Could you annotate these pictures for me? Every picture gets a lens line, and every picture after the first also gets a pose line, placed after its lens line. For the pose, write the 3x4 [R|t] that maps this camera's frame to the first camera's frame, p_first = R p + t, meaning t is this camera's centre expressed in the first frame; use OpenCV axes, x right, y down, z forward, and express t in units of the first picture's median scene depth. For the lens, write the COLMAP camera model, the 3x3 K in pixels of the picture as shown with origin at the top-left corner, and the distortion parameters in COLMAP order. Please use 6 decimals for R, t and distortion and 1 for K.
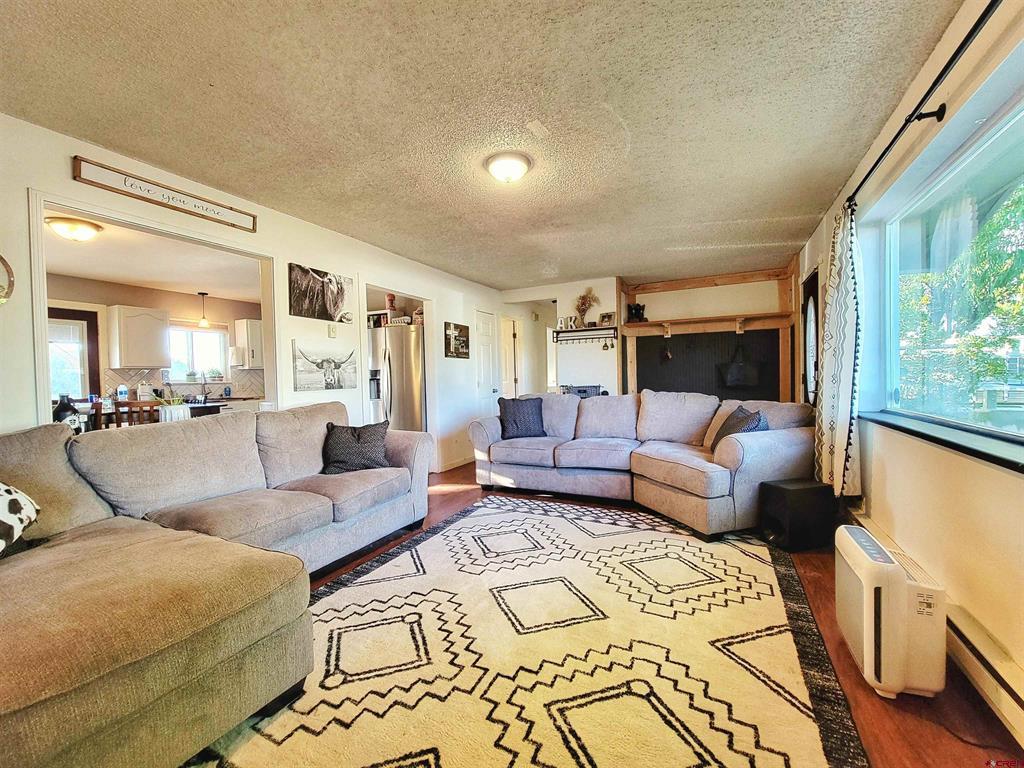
lens RADIAL K [[413.0, 0, 513.5], [0, 413.0, 381.9], [0, 0, 1]] dist [-0.003034, -0.000420]
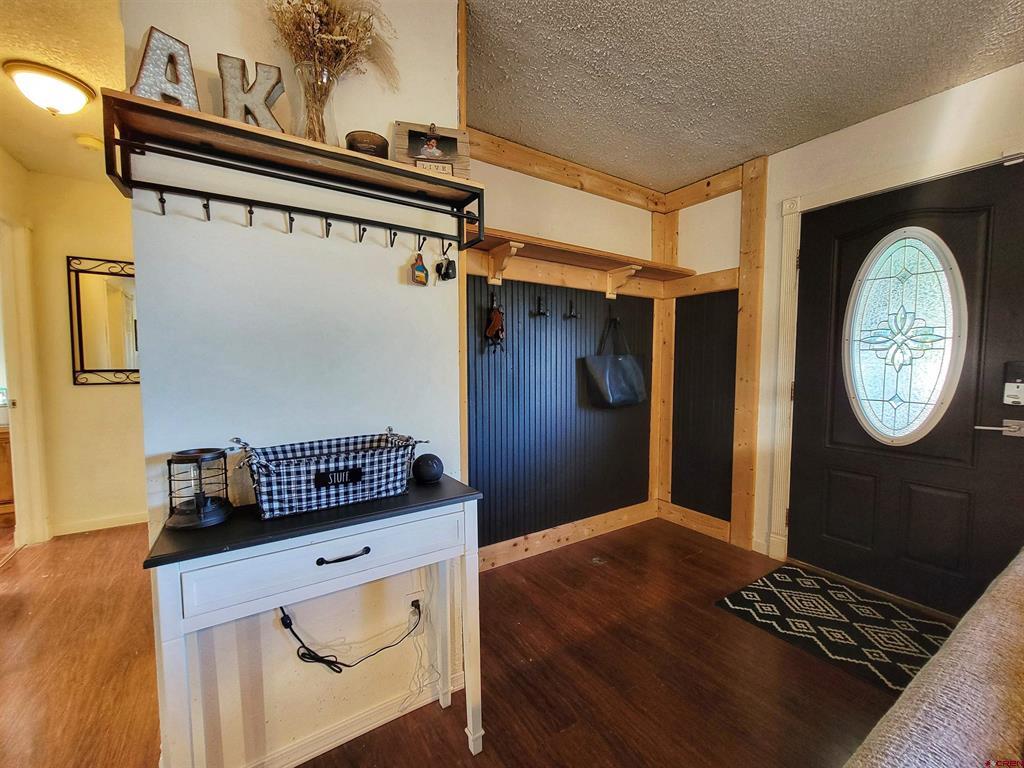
lens RADIAL K [[413.0, 0, 513.5], [0, 413.0, 381.9], [0, 0, 1]] dist [-0.003034, -0.000420]
pose [[0.503192, -0.022408, 0.863884, 0.043214], [-0.002029, 0.999630, 0.027111, -0.027409], [-0.864172, -0.015395, 0.502960, 0.832521]]
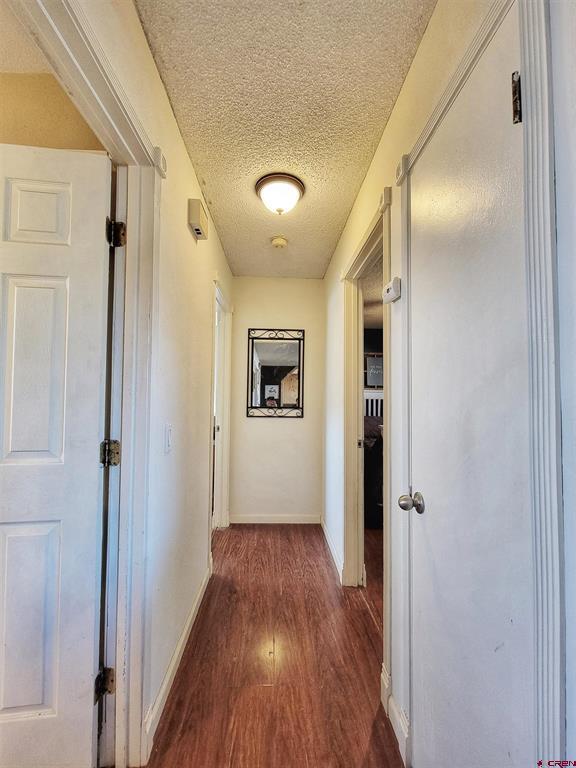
lens RADIAL K [[309.8, 0, 288.0], [0, 309.8, 384.0], [0, 0, 1]] dist [-0.003034, -0.000420]
pose [[0.876722, 0.051970, 0.478181, 0.031146], [-0.024336, 0.997665, -0.063810, -0.029559], [-0.480381, 0.044307, 0.875940, 0.904258]]
